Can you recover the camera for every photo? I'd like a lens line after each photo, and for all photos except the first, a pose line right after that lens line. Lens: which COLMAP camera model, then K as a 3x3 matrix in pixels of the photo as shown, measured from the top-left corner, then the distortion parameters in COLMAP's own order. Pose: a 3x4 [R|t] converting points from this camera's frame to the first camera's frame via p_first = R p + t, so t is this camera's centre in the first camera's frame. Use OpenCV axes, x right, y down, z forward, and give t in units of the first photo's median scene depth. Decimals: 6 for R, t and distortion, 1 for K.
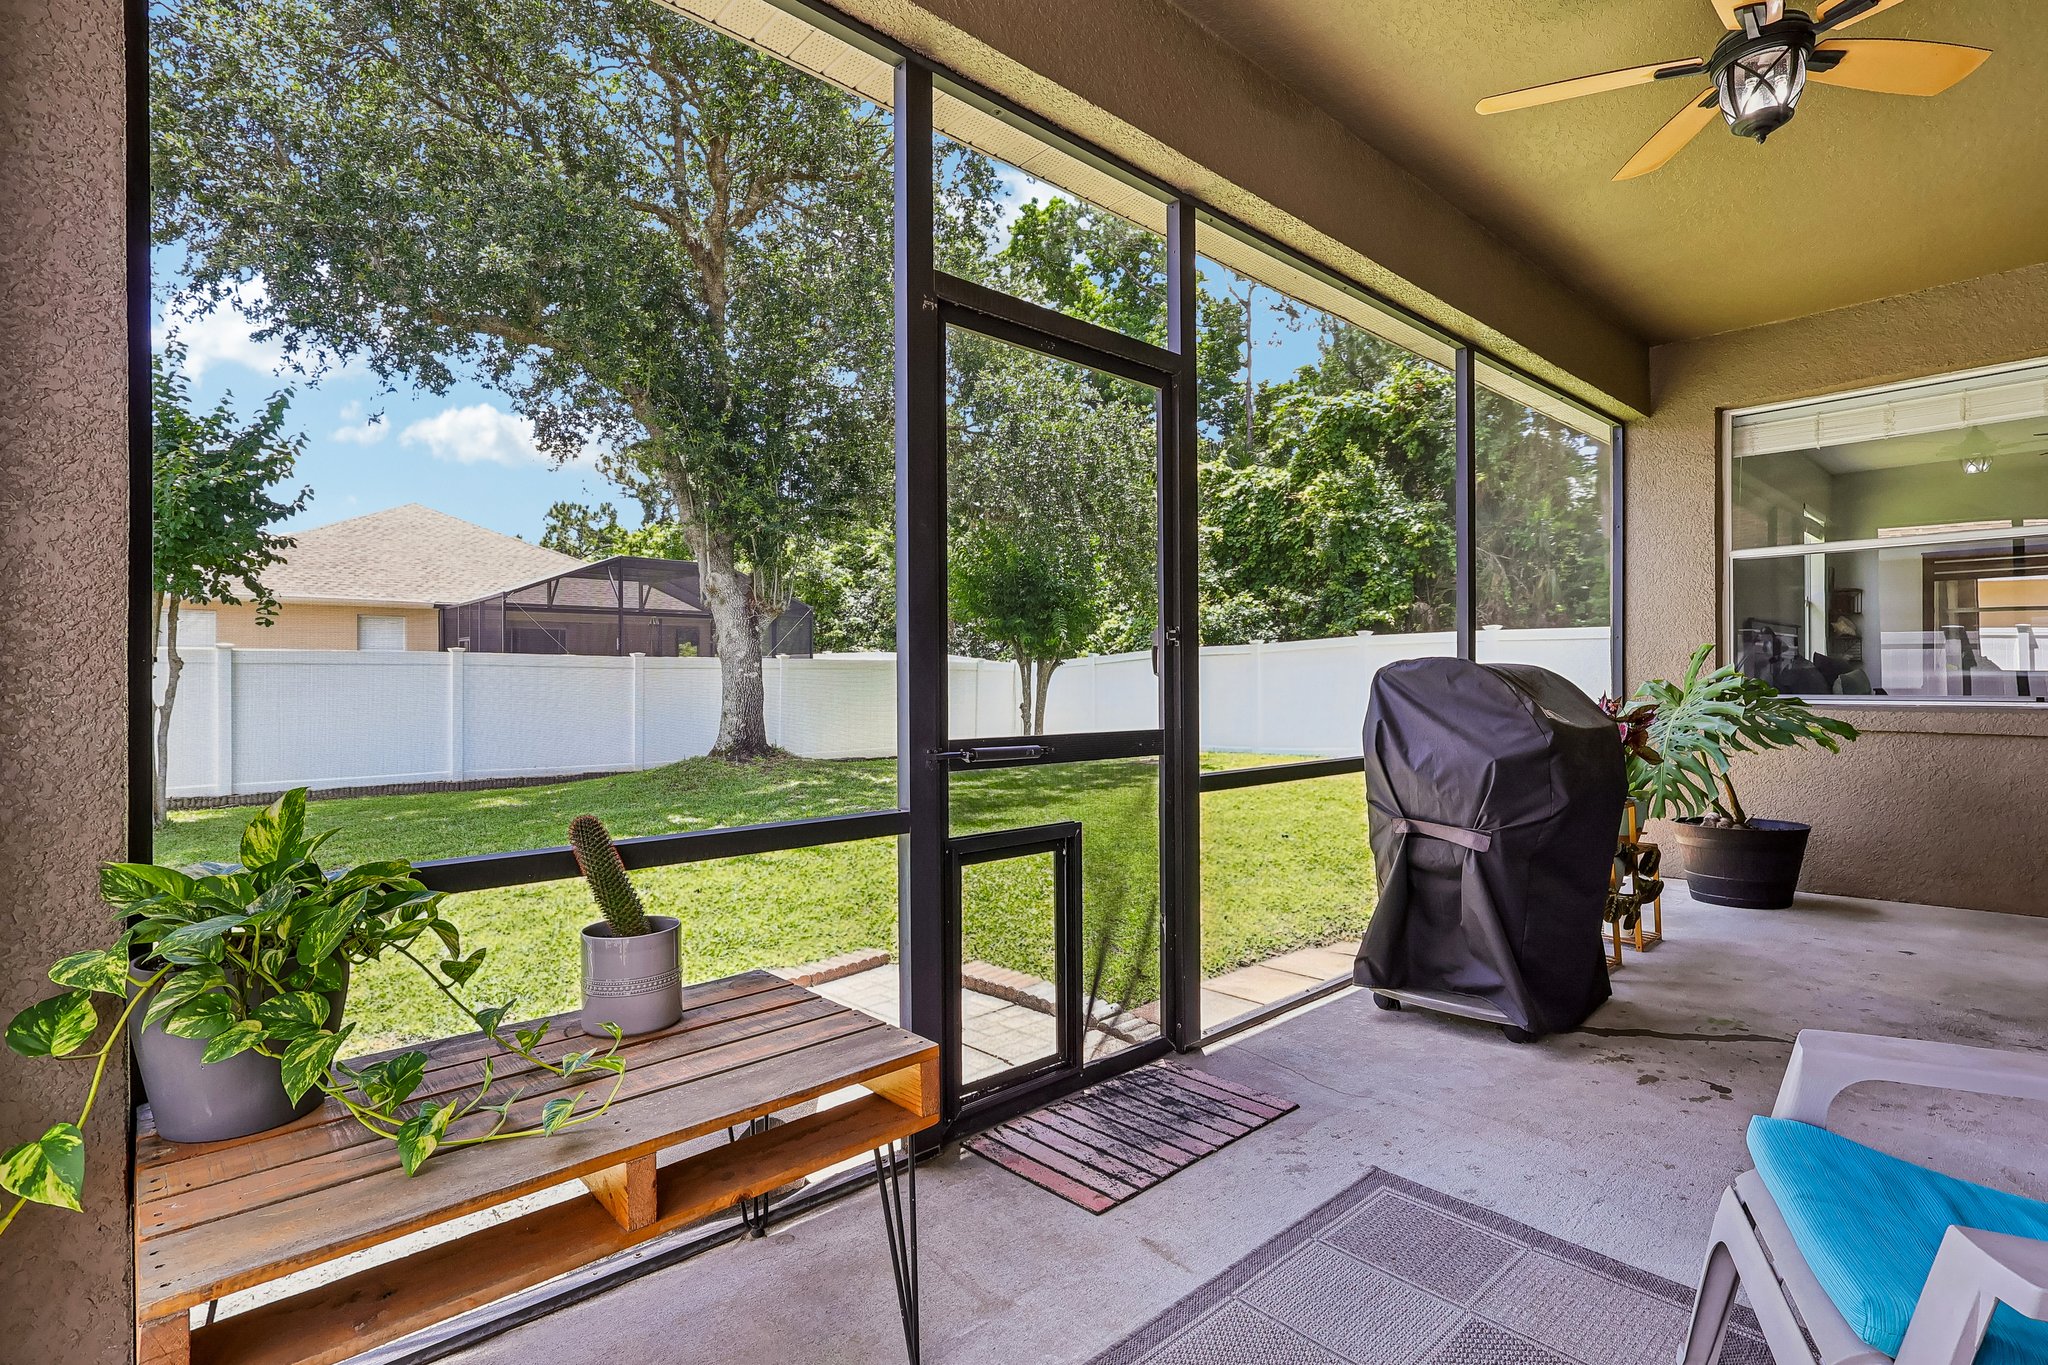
lens RADIAL K [[978.8, 0, 1023.9], [0, 978.8, 682.8], [0, 0, 1]] dist [-0.000285, -0.000223]
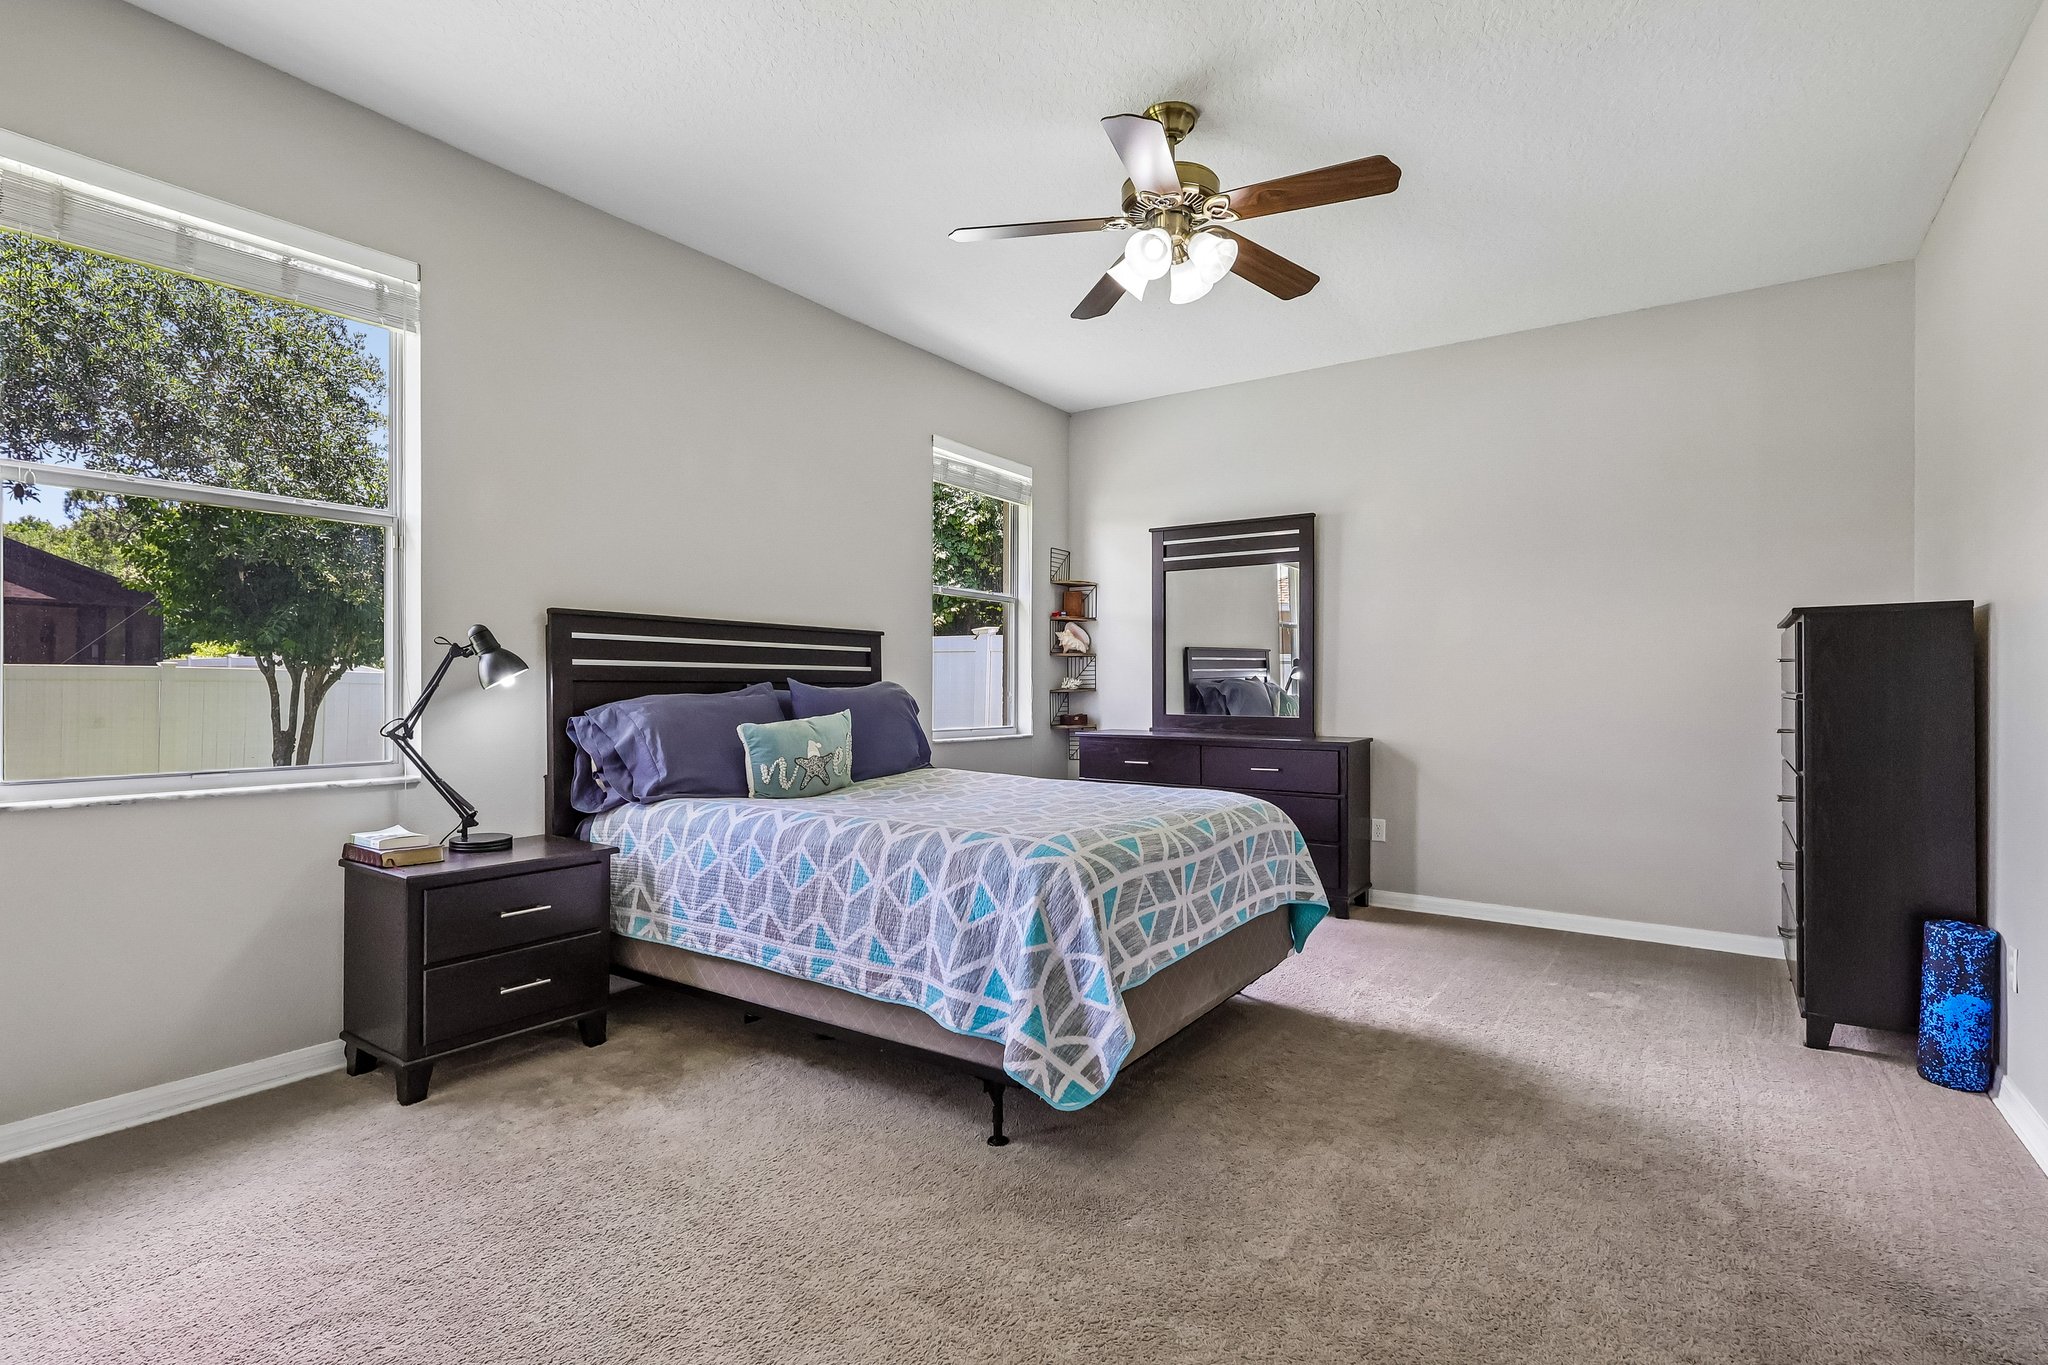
lens RADIAL K [[978.8, 0, 1020.1], [0, 978.8, 681.2], [0, 0, 1]] dist [-0.000285, -0.000223]
pose [[0.975816, 0.006545, 0.218496, 0.654512], [-0.005631, 0.999973, -0.004807, -0.023829], [-0.218522, 0.003461, 0.975826, 0.348235]]
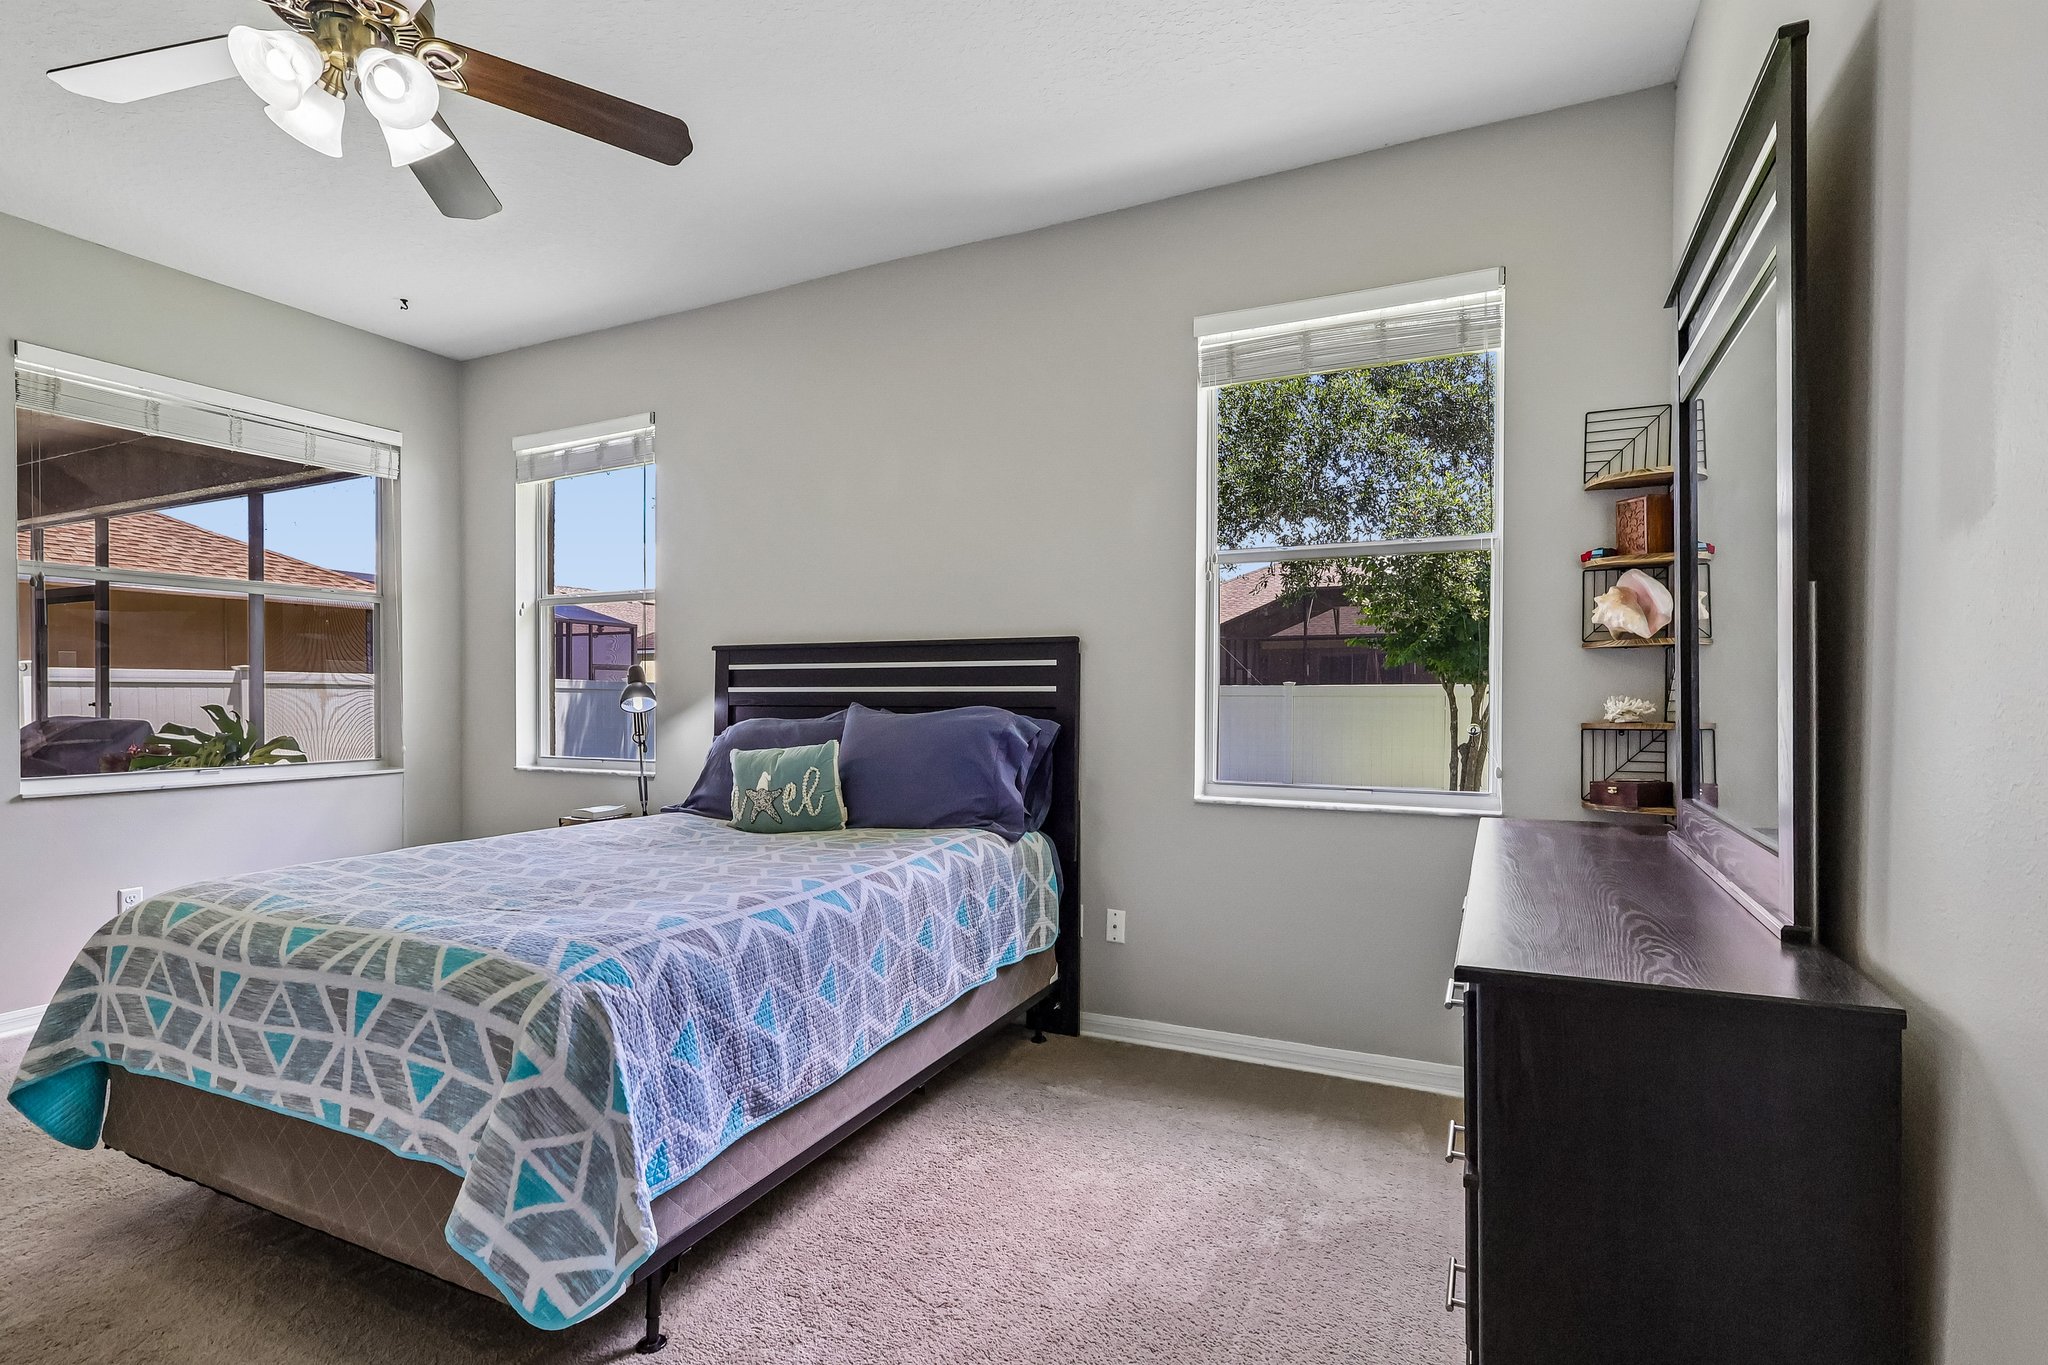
lens RADIAL K [[978.8, 0, 1024.0], [0, 978.8, 693.7], [0, 0, 1]] dist [-0.000285, -0.000223]
pose [[0.368178, 0.000963, -0.929755, 1.040480], [0.000121, 0.999999, 0.001084, -0.030867], [0.929755, -0.000512, 0.368178, 0.718339]]
